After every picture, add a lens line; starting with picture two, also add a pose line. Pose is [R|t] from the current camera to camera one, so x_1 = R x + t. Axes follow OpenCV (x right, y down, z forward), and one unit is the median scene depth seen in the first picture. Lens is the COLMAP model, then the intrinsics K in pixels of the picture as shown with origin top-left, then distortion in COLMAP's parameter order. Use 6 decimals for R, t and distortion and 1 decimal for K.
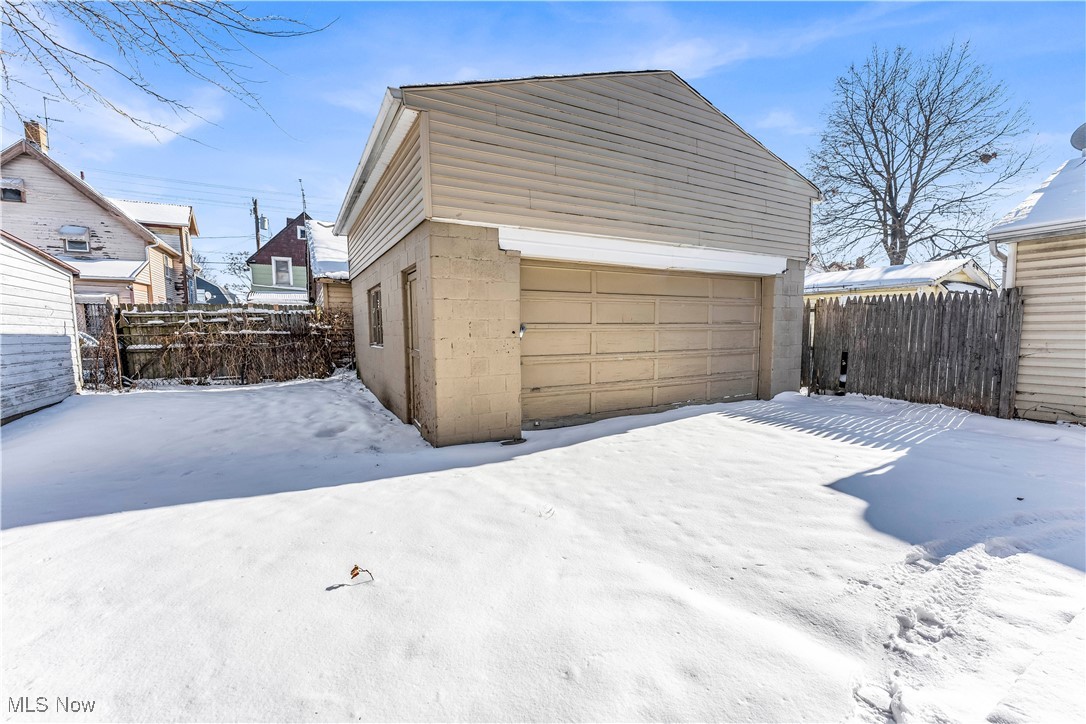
lens RADIAL K [[440.8, 0, 536.3], [0, 440.8, 368.5], [0, 0, 1]] dist [0.002199, 0.000059]
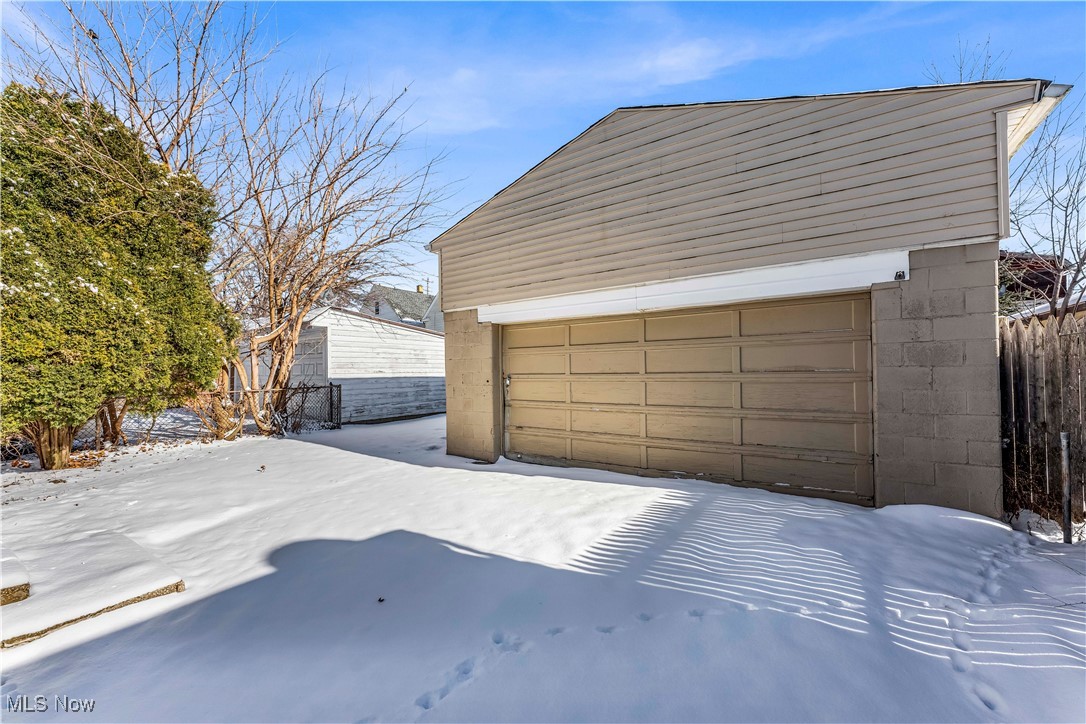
lens RADIAL K [[440.8, 0, 536.3], [0, 440.8, 368.5], [0, 0, 1]] dist [0.002199, 0.000059]
pose [[0.437481, -0.003974, -0.899219, 1.185386], [-0.070170, 0.996790, -0.038543, -0.076349], [0.896486, 0.079960, 0.435798, 0.521712]]
